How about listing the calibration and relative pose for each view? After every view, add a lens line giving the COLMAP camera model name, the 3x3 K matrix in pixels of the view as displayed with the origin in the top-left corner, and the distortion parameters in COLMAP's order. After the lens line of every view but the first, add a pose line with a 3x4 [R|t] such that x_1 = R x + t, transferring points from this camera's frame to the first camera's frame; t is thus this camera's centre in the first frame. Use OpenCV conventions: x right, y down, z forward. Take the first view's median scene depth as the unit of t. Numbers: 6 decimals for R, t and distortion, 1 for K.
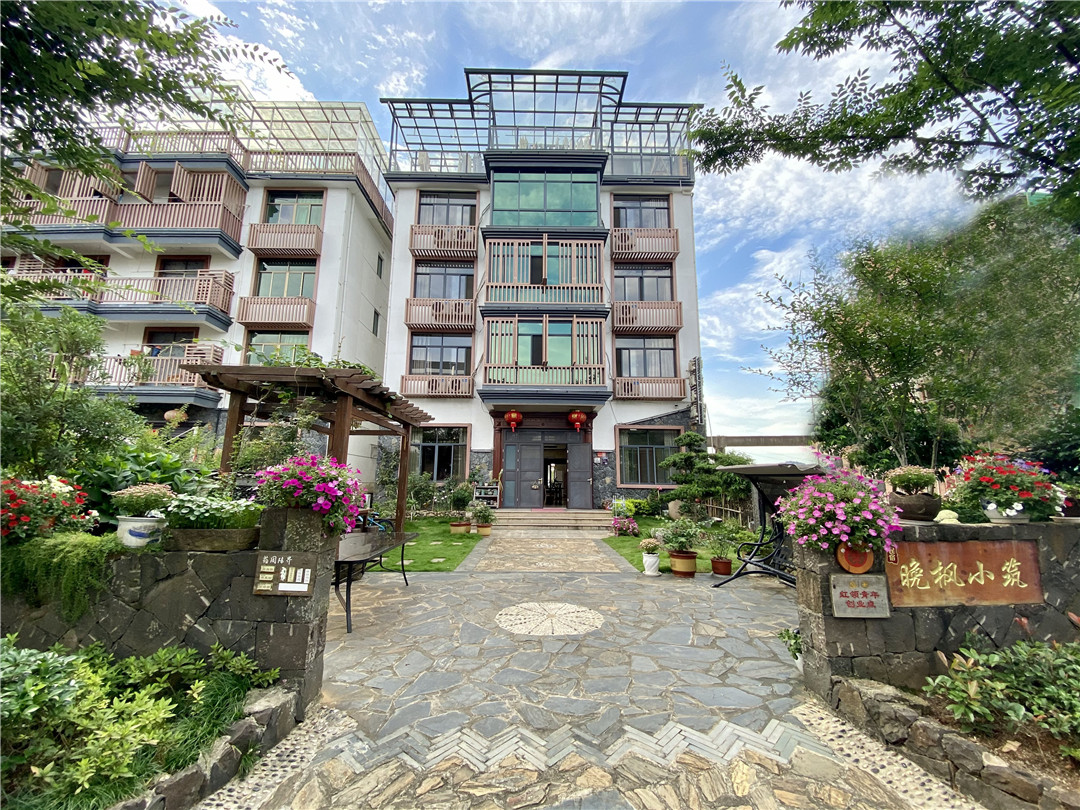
lens RADIAL K [[433.4, 0, 540.0], [0, 433.4, 405.0], [0, 0, 1]] dist [0.029654, -0.024011]
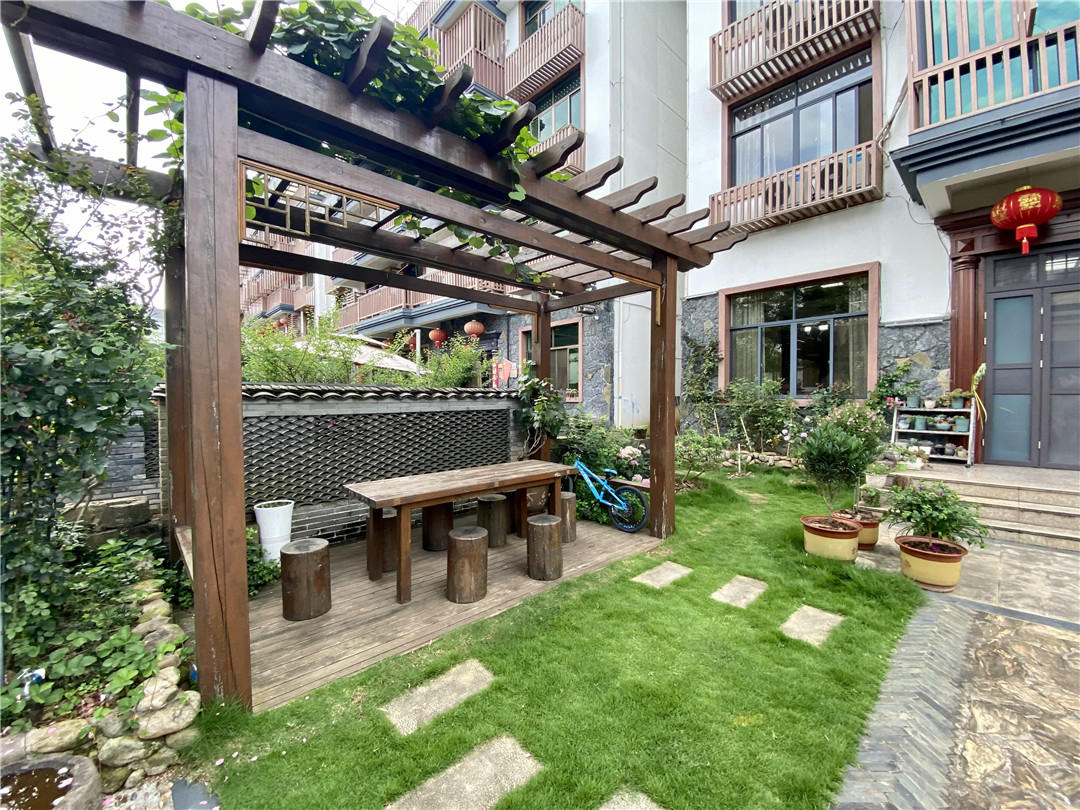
lens RADIAL K [[433.4, 0, 540.0], [0, 433.4, 405.0], [0, 0, 1]] dist [0.029654, -0.024011]
pose [[0.674612, 0.006354, -0.738145, -0.067716], [0.136068, 0.981757, 0.132808, 0.079848], [0.725523, -0.190031, 0.661441, 0.461901]]
